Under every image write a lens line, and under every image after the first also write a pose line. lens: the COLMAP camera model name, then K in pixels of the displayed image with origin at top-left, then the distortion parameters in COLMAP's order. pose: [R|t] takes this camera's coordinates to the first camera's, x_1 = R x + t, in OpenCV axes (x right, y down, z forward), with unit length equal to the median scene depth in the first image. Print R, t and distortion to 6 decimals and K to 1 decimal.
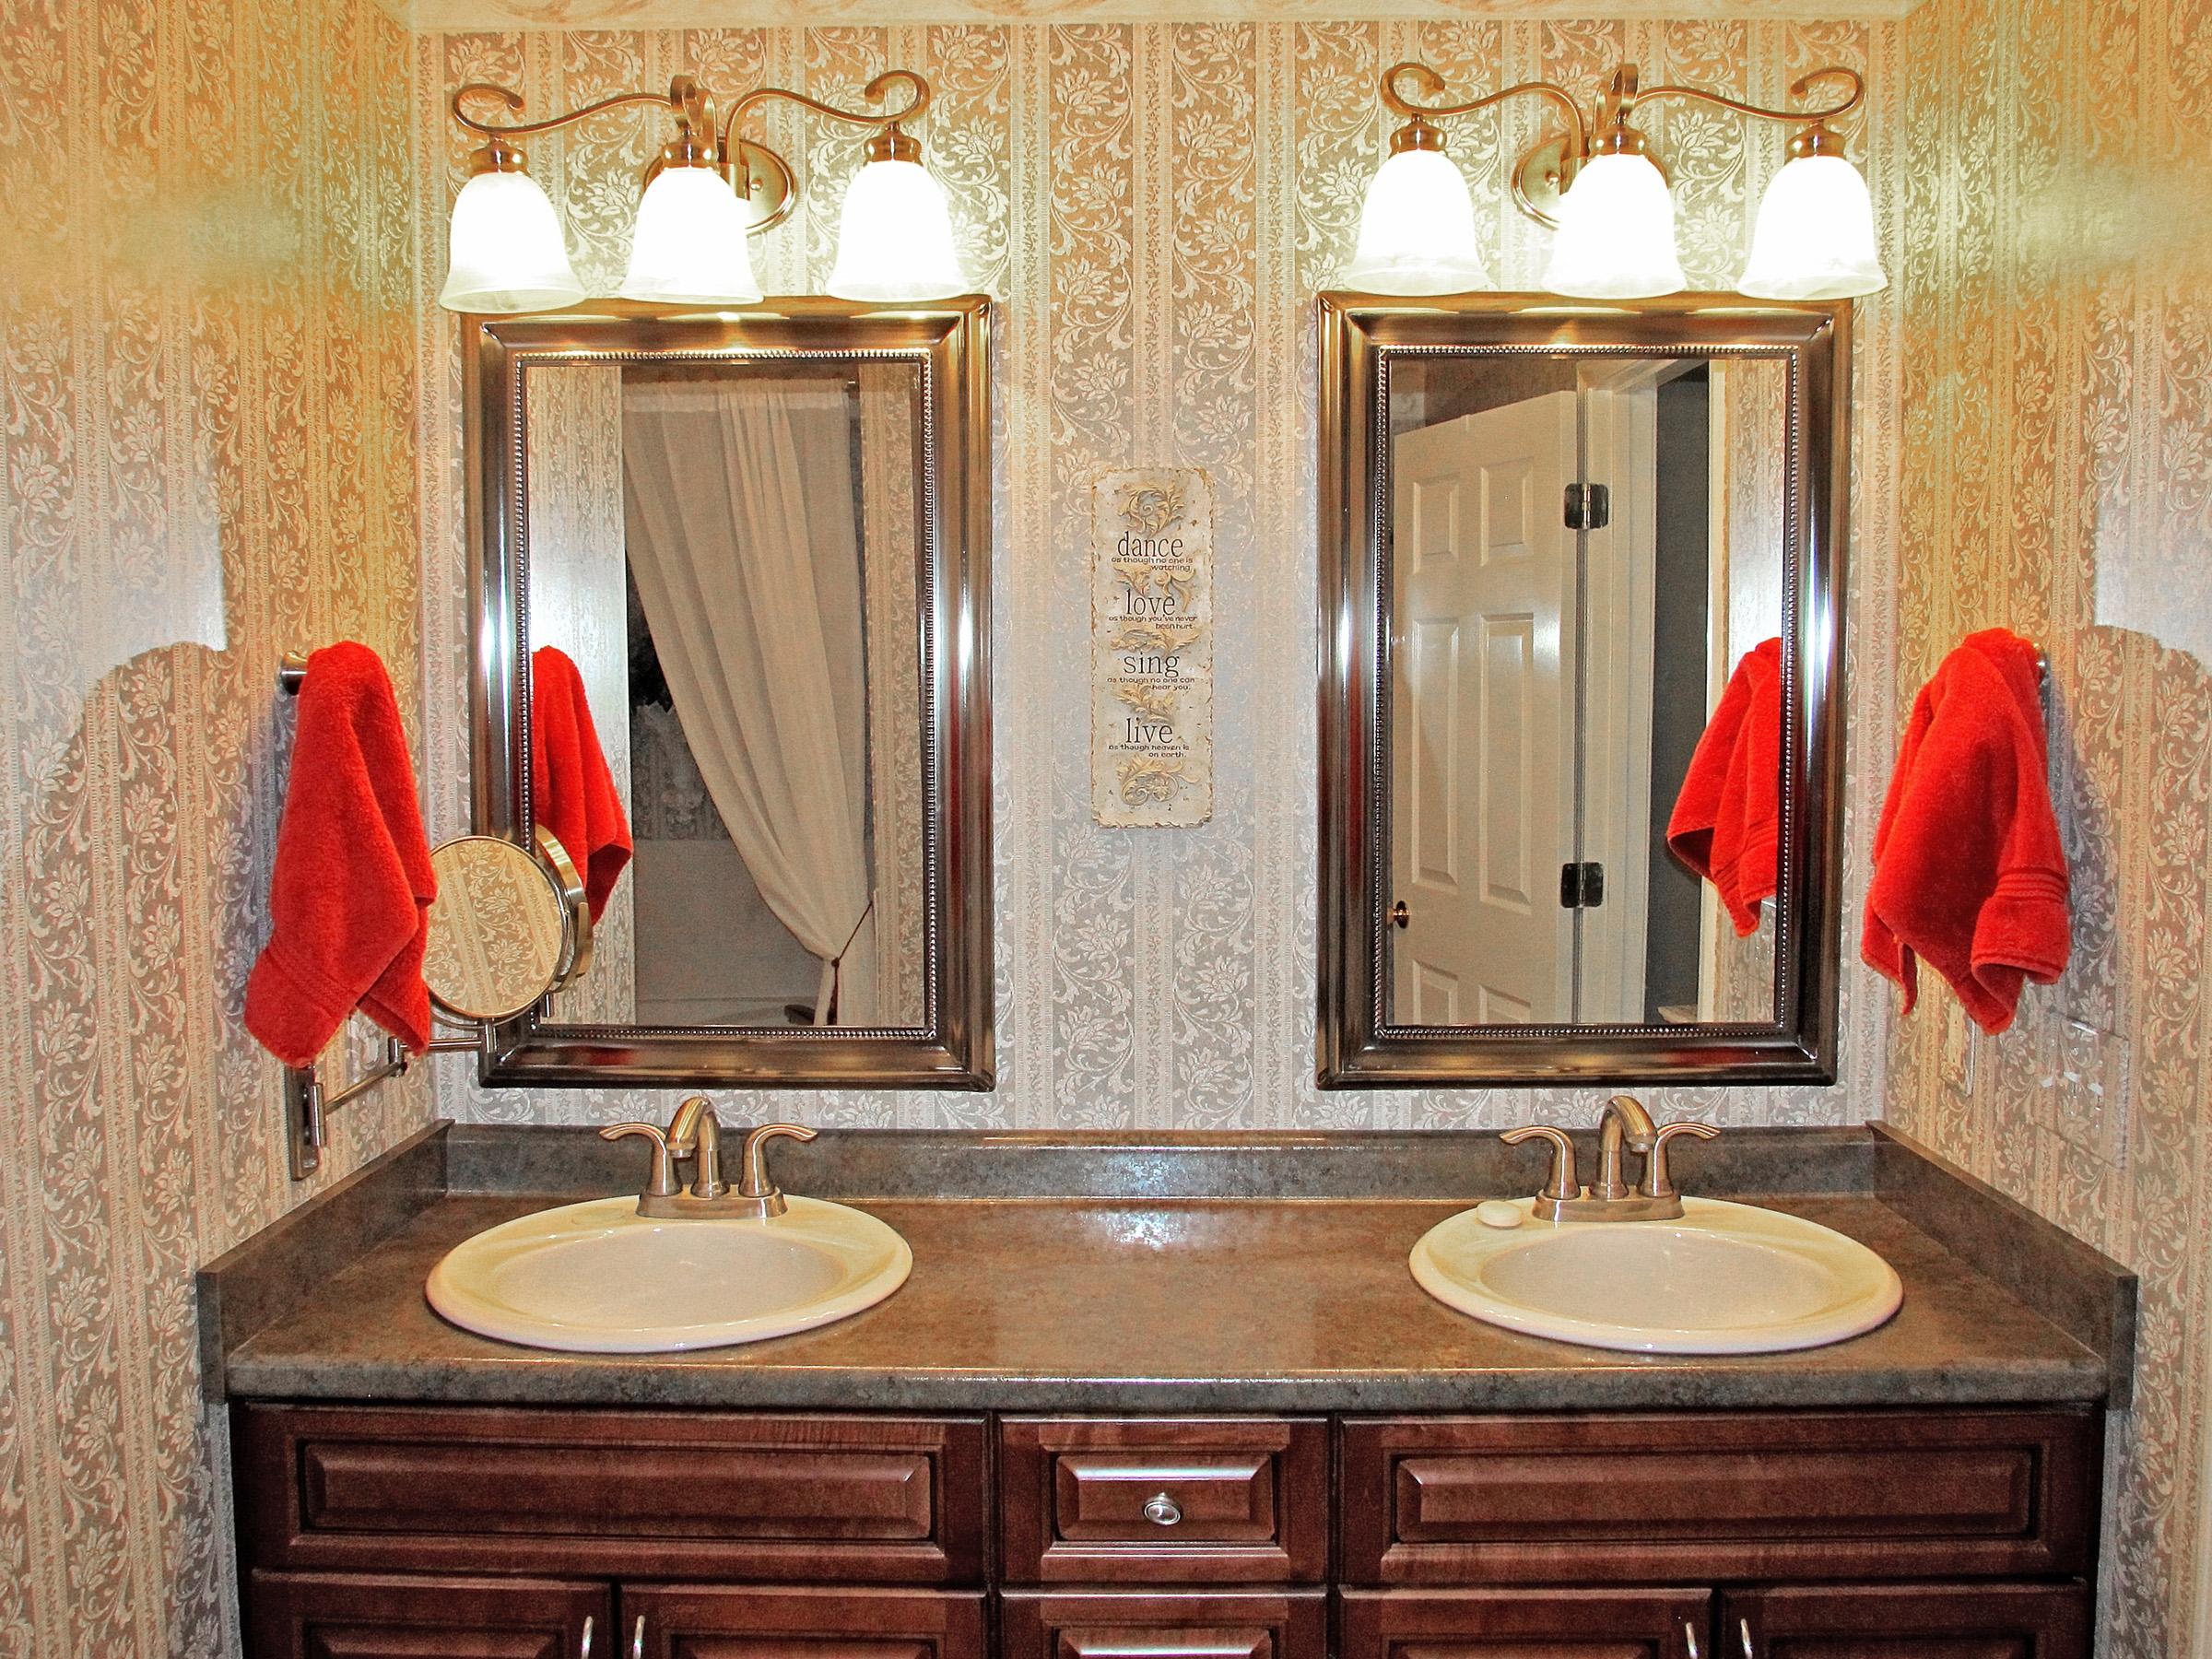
lens RADIAL K [[1853.1, 0, 1063.6], [0, 1853.1, 817.3], [0, 0, 1]] dist [-0.071576, 0.032250]
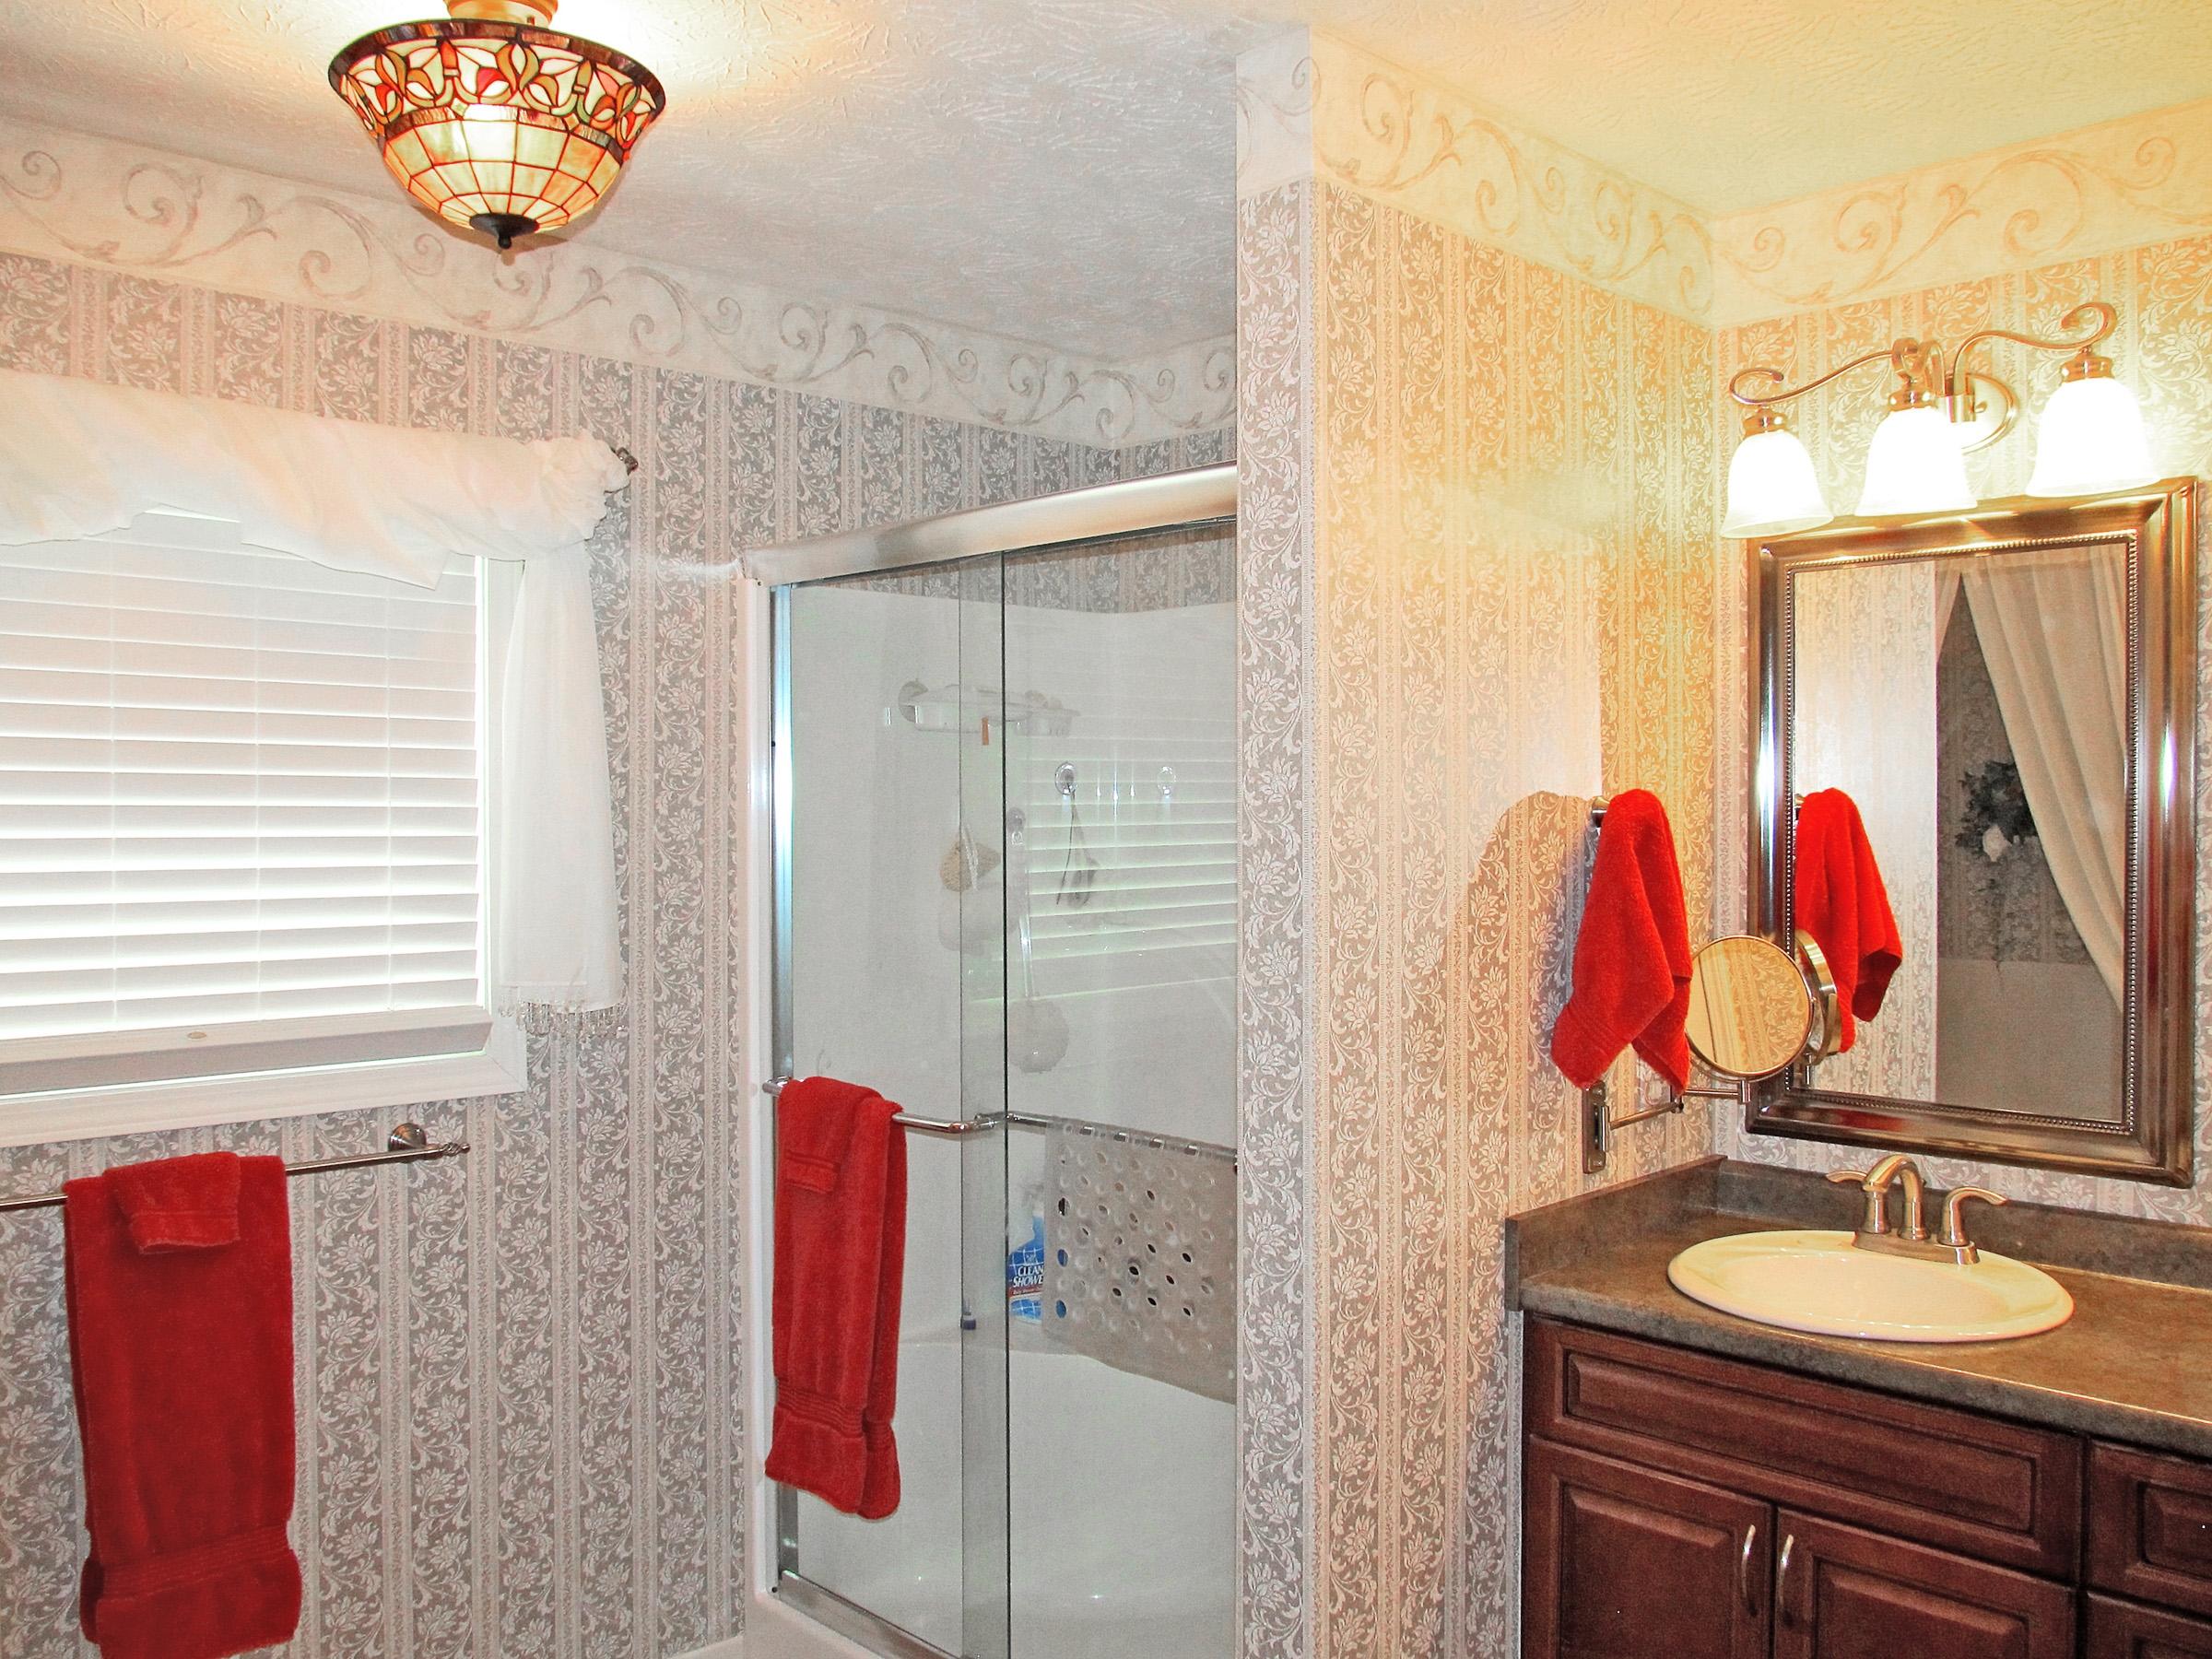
lens RADIAL K [[1853.1, 0, 1106.5], [0, 1853.1, 828.2], [0, 0, 1]] dist [-0.071576, 0.032250]
pose [[0.710801, 0.006438, -0.703363, 0.290177], [-0.048702, 0.998009, -0.040083, 0.008845], [0.701705, 0.062747, 0.709699, -0.259684]]
